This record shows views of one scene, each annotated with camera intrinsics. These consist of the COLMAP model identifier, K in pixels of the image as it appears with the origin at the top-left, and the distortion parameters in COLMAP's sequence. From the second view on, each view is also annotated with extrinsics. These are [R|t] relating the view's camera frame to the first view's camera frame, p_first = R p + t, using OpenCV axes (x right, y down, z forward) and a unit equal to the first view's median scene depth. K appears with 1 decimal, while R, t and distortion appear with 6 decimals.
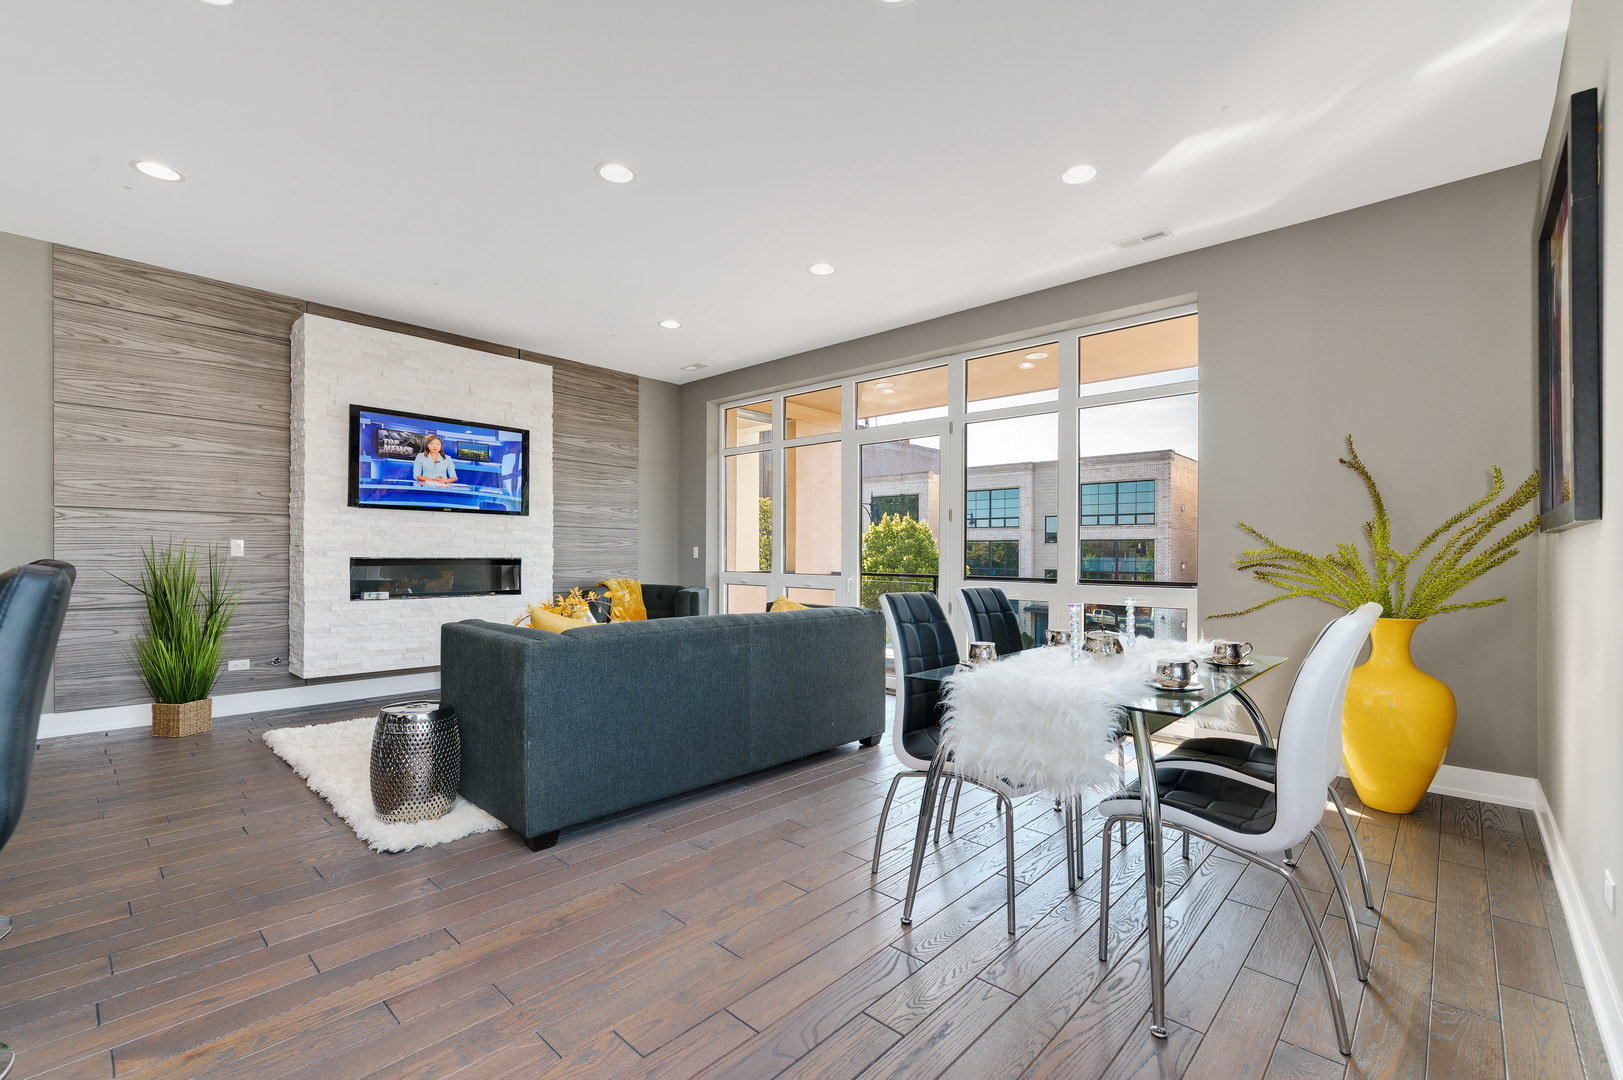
lens RADIAL K [[690.1, 0, 815.7], [0, 690.1, 549.6], [0, 0, 1]] dist [-0.000958, 0.000454]
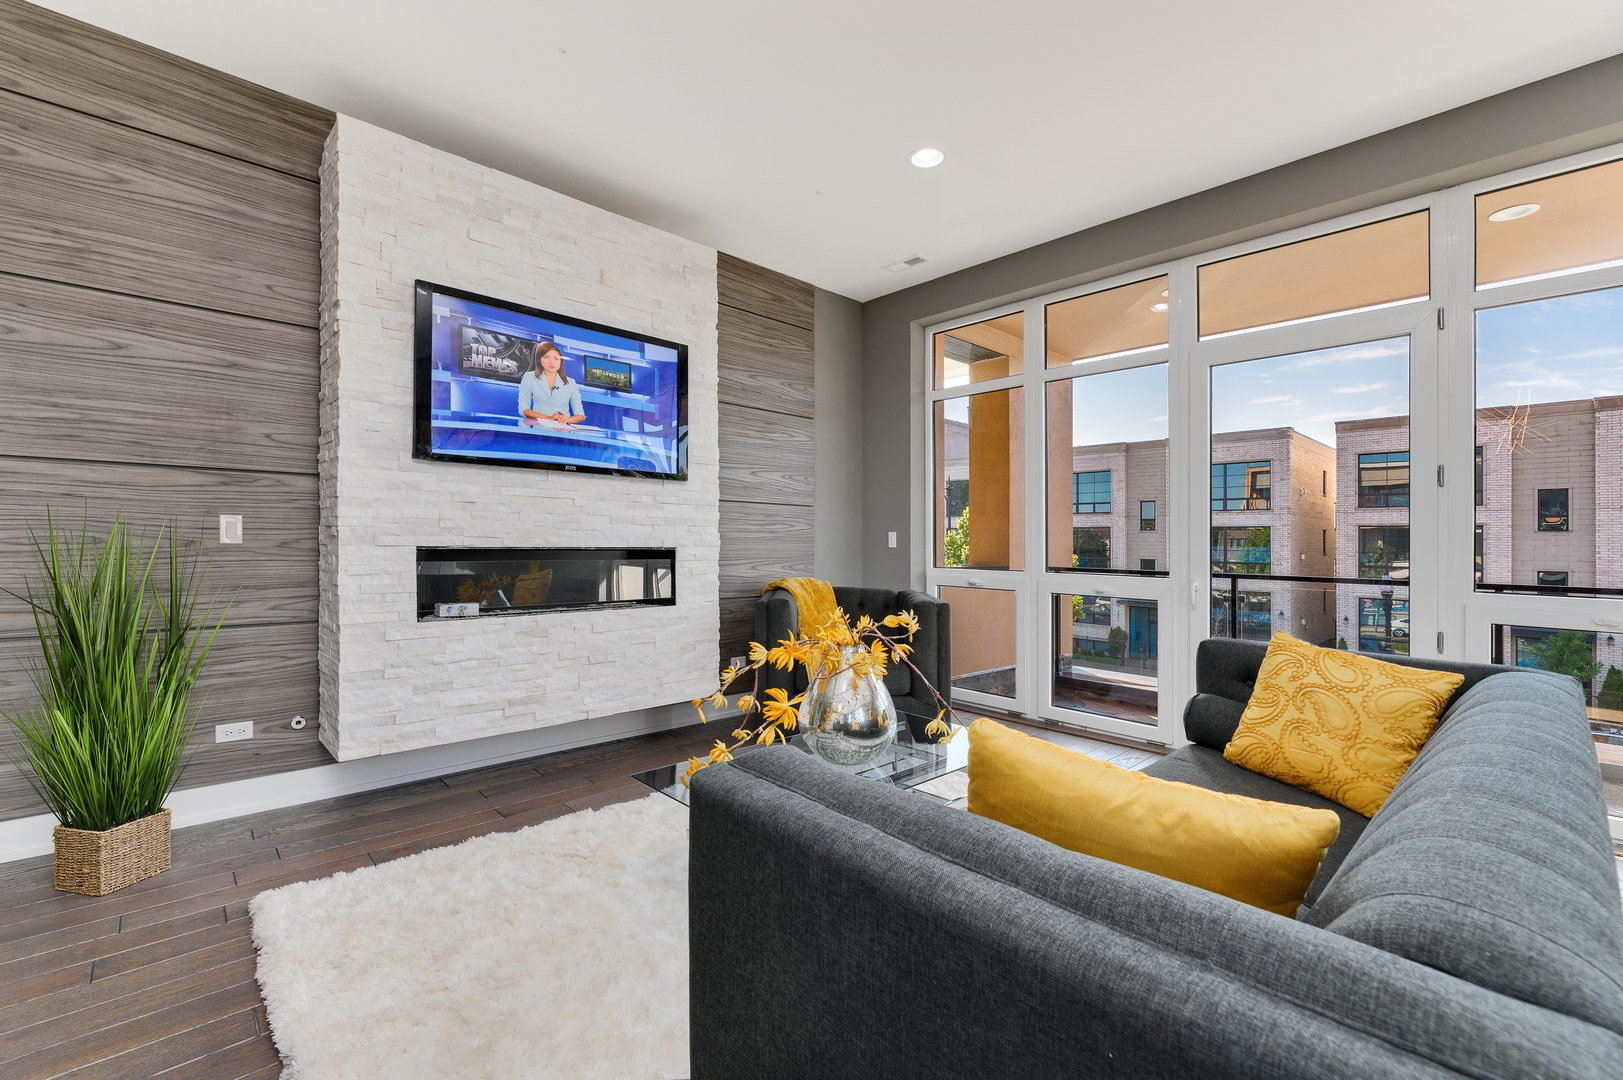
lens RADIAL K [[690.1, 0, 813.4], [0, 690.1, 544.3], [0, 0, 1]] dist [-0.000958, 0.000454]
pose [[0.996967, 0.004406, -0.077695, -0.287213], [-0.003545, 0.999931, 0.011211, 0.001639], [0.077739, -0.010901, 0.996914, 0.432397]]
